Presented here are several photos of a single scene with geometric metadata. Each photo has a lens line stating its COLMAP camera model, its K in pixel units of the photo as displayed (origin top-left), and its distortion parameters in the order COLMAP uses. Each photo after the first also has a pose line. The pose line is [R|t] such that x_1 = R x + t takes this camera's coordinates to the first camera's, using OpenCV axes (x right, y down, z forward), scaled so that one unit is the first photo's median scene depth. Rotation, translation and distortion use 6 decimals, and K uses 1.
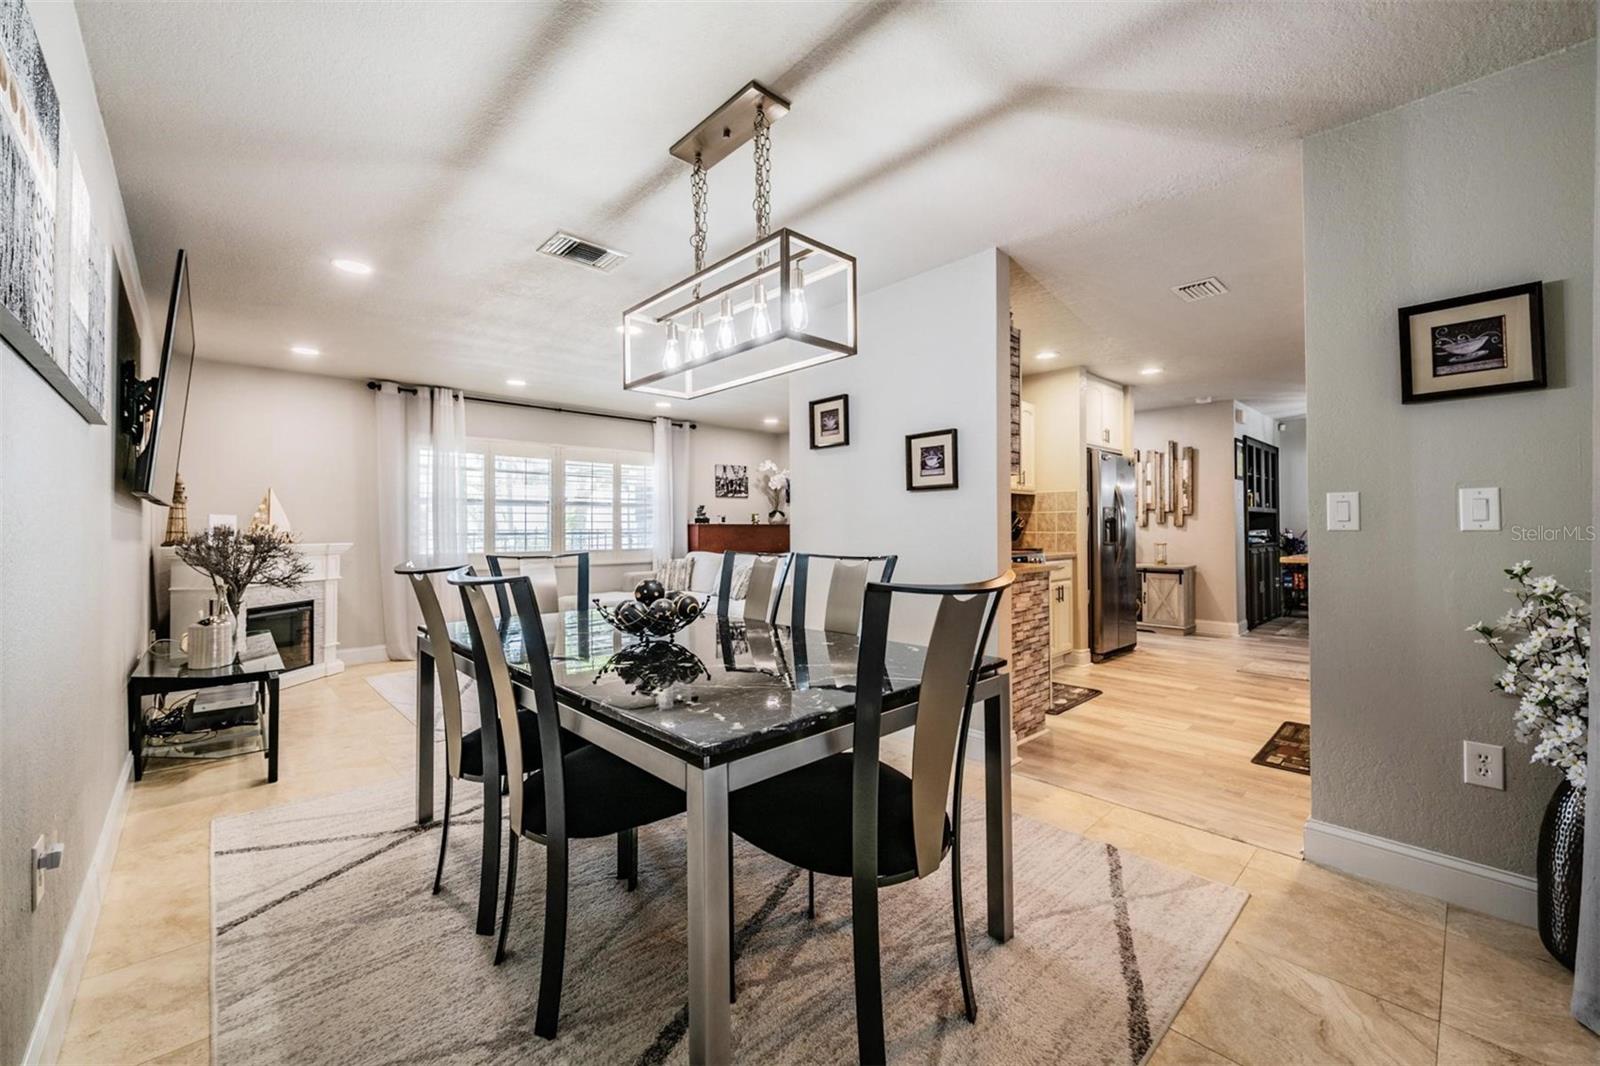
lens RADIAL K [[629.9, 0, 794.9], [0, 629.9, 519.9], [0, 0, 1]] dist [0.000921, -0.003566]
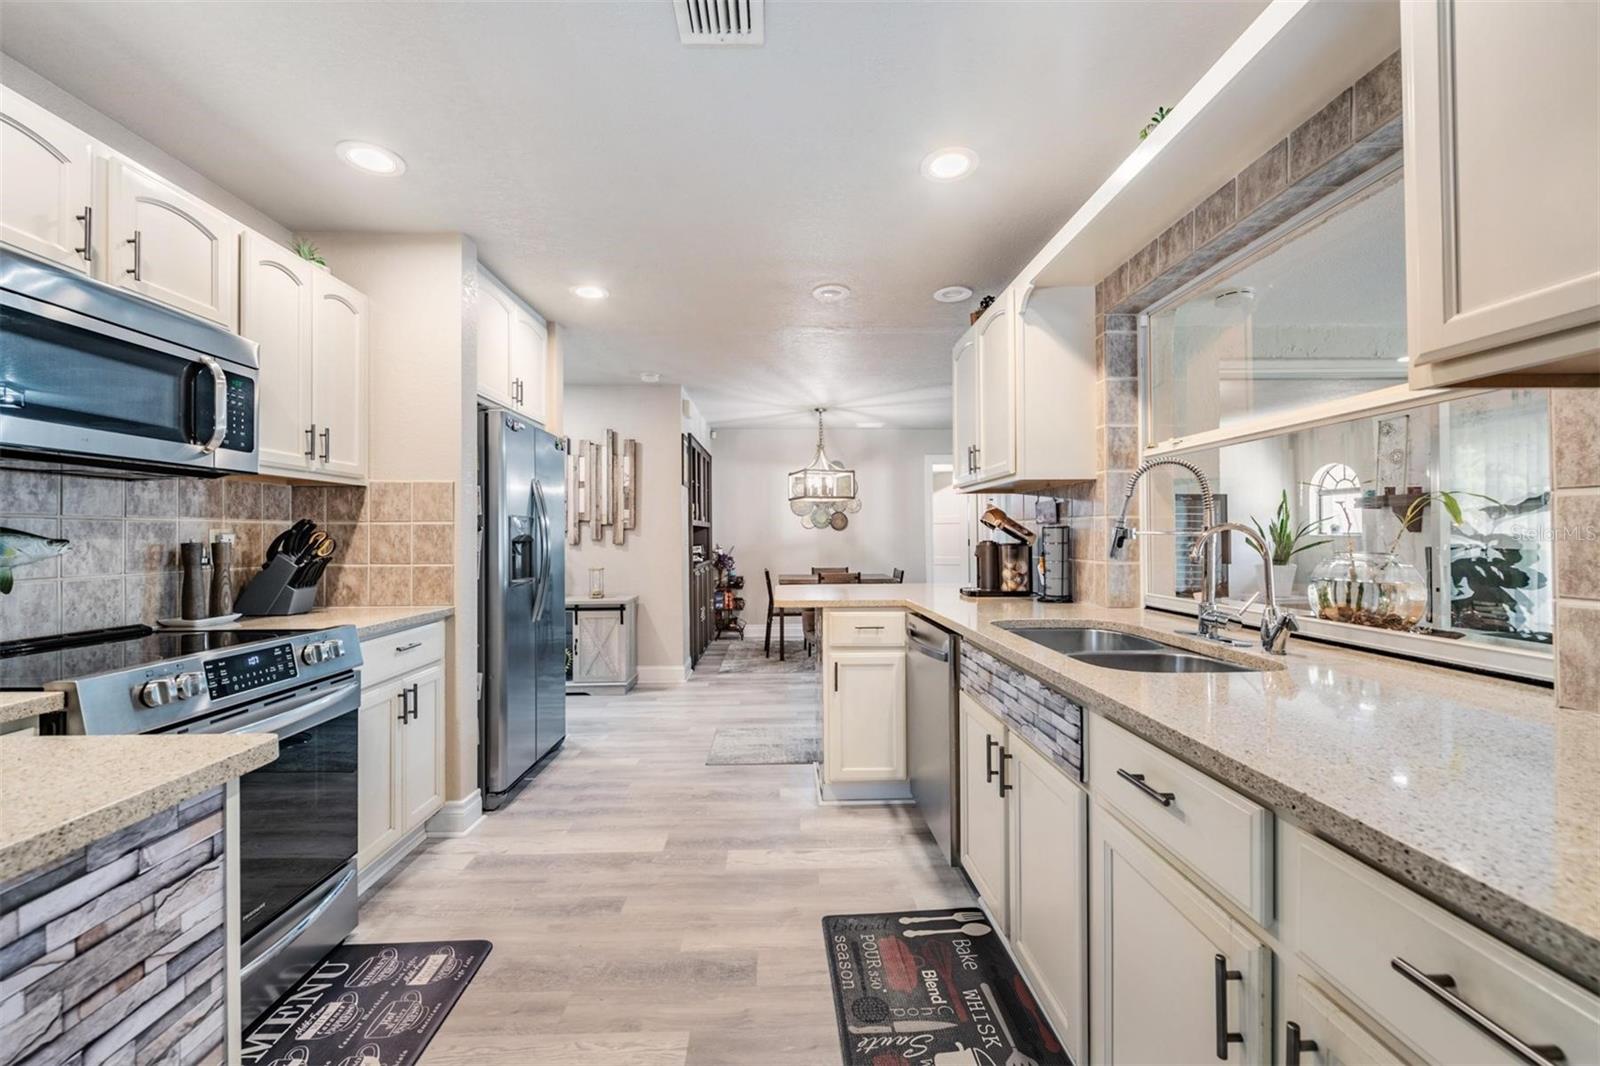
lens RADIAL K [[629.9, 0, 806.9], [0, 629.9, 534.1], [0, 0, 1]] dist [0.000921, -0.003566]
pose [[0.648769, 0.001838, 0.760983, 0.194982], [-0.007627, 0.999963, 0.004087, -0.006998], [-0.760947, -0.008455, 0.648759, 0.362685]]
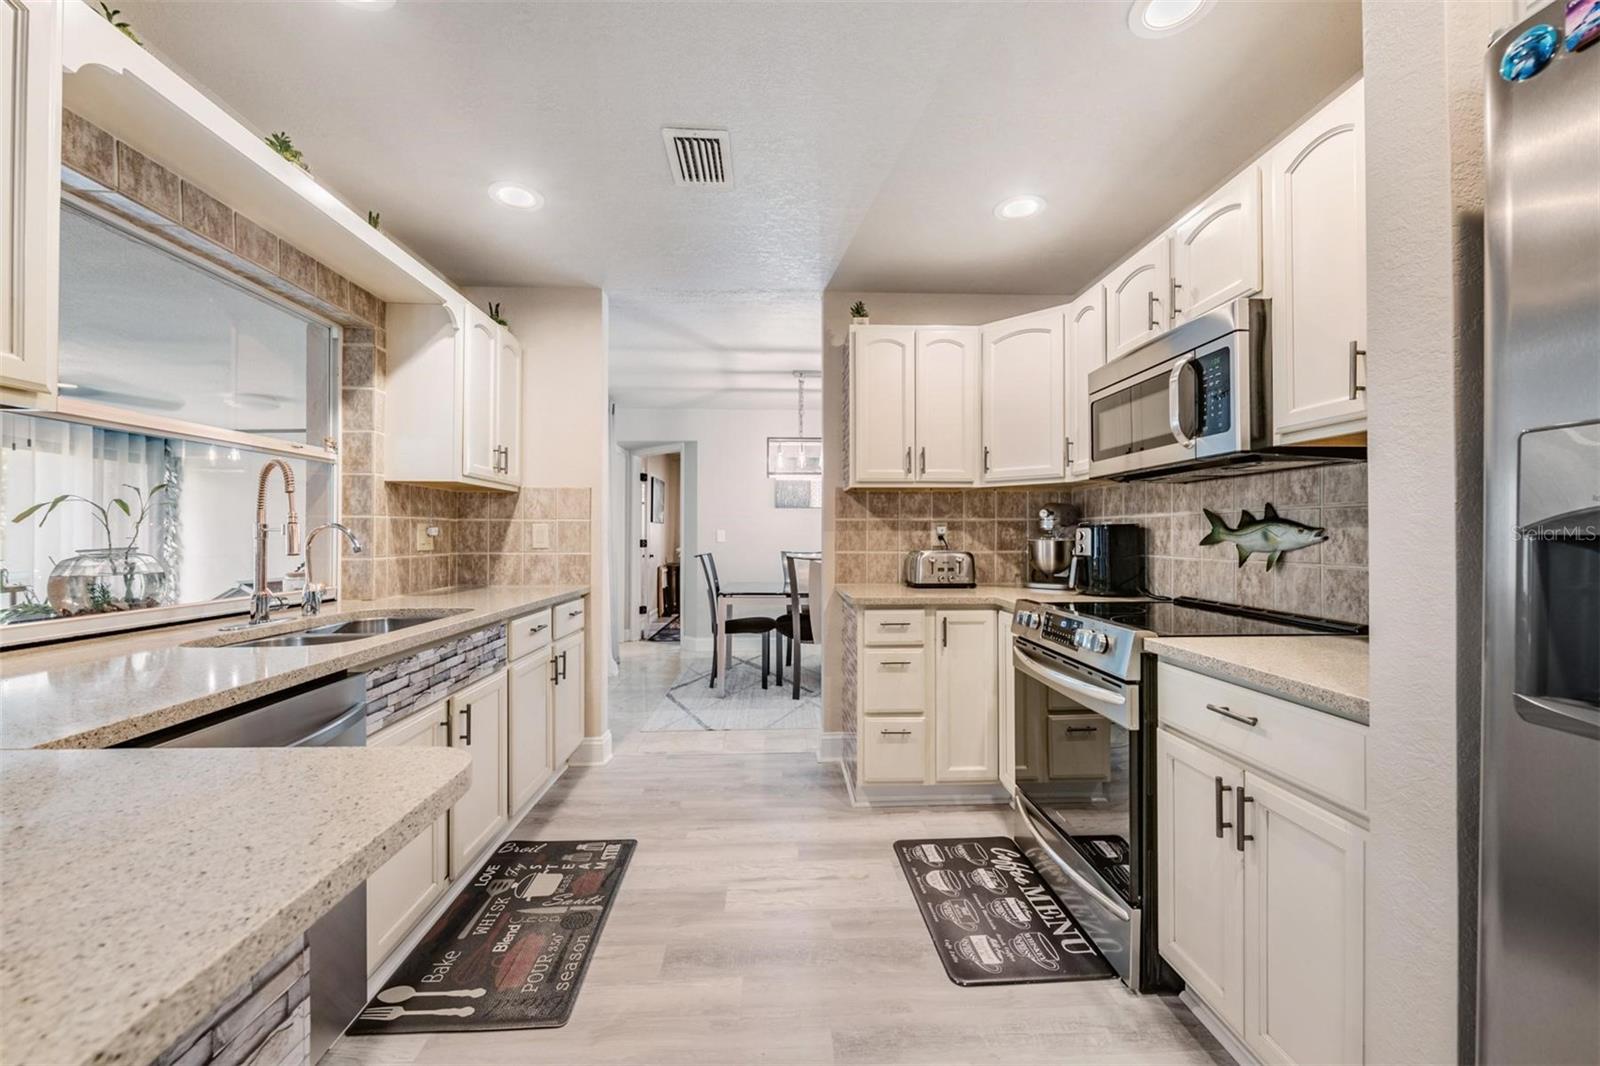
lens RADIAL K [[629.9, 0, 794.9], [0, 629.9, 530.4], [0, 0, 1]] dist [0.000921, -0.003566]
pose [[-0.655137, -0.000761, -0.755509, 0.546096], [0.015054, 0.999788, -0.014062, 0.000072], [0.755360, -0.020586, -0.654987, 0.766837]]
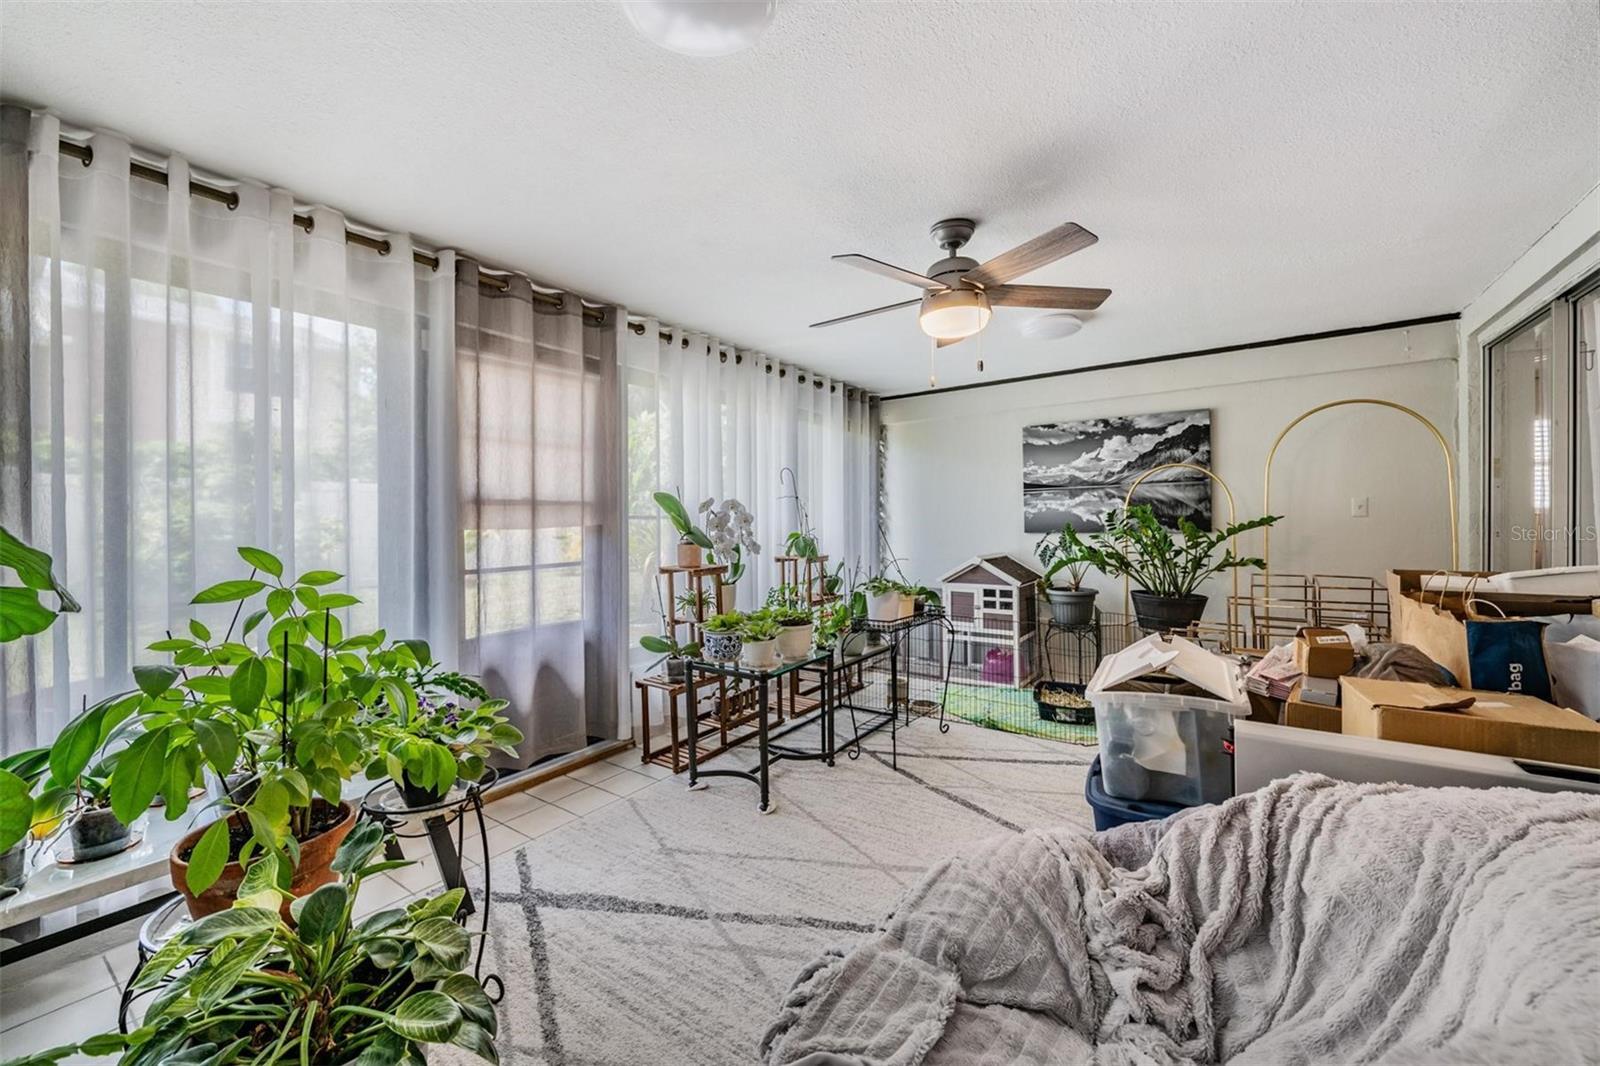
lens RADIAL K [[629.9, 0, 793.2], [0, 629.9, 520.7], [0, 0, 1]] dist [0.000921, -0.003566]
pose [[-0.983201, 0.011298, -0.182174, 0.728528], [0.012942, 0.999885, -0.007843, 0.006434], [0.182065, -0.010069, -0.983235, 0.353094]]
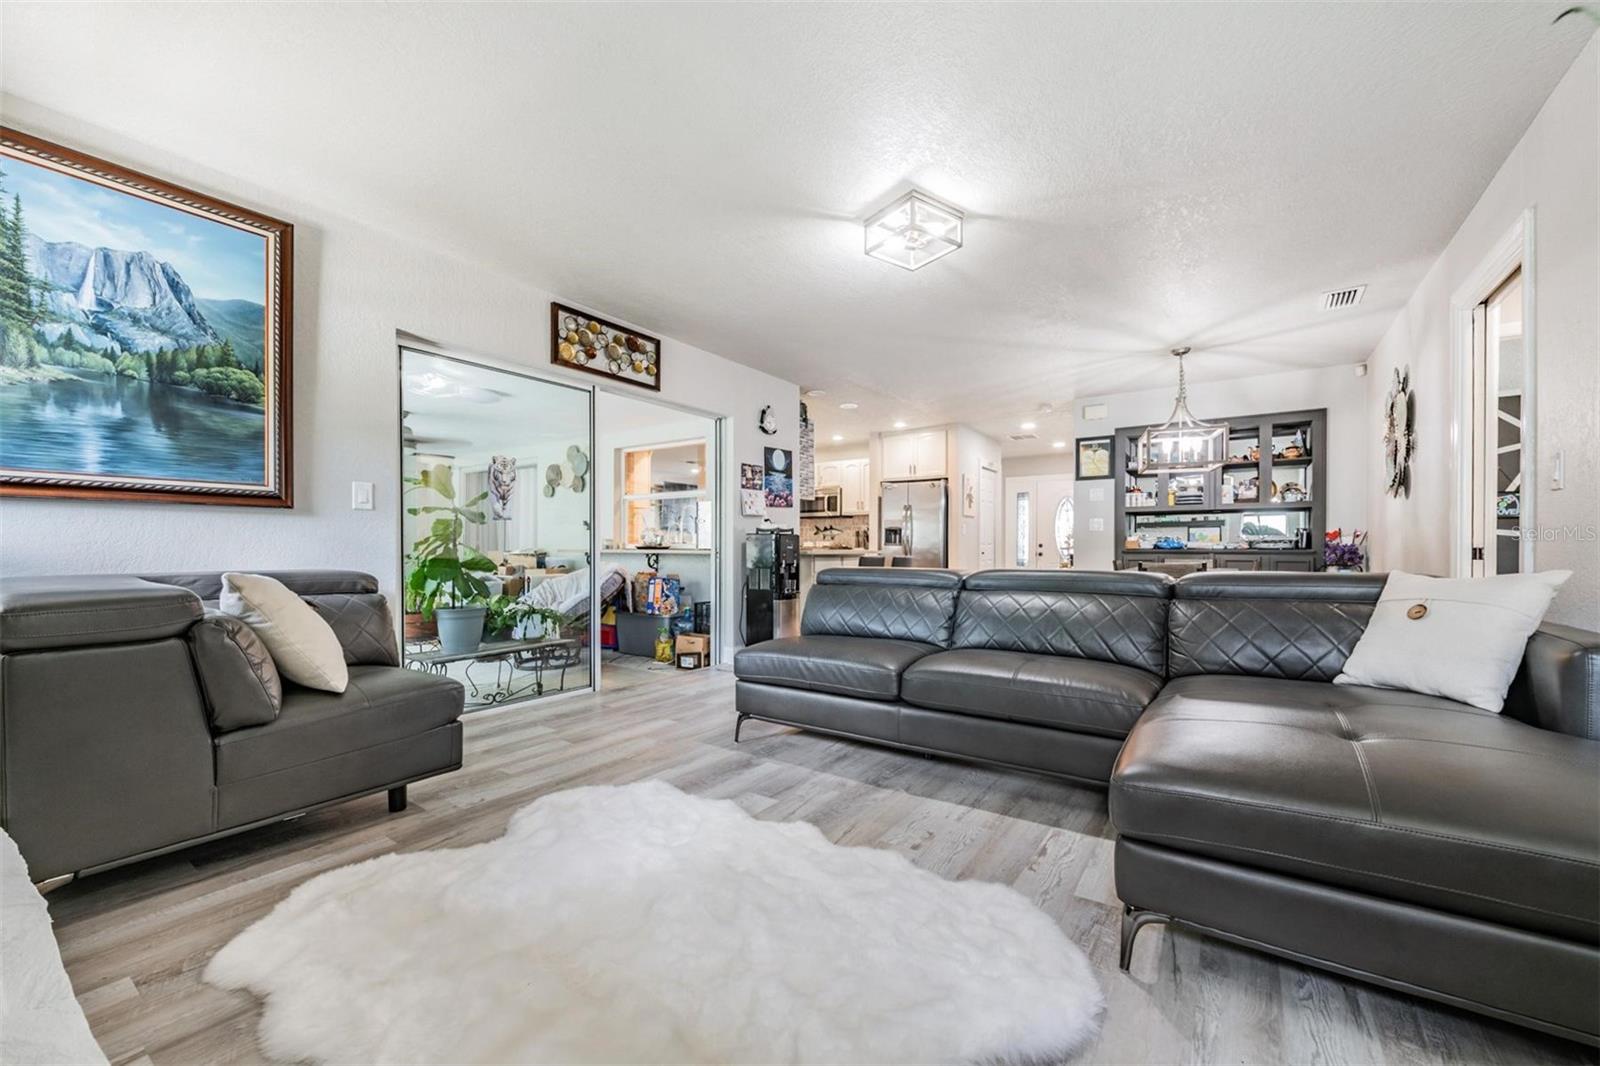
lens RADIAL K [[629.9, 0, 800.6], [0, 629.9, 545.4], [0, 0, 1]] dist [0.000921, -0.003566]
pose [[0.201800, 0.000424, -0.979427, 1.531184], [0.011512, 0.999930, 0.002805, 0.026421], [0.979359, -0.011841, 0.201781, 0.391701]]
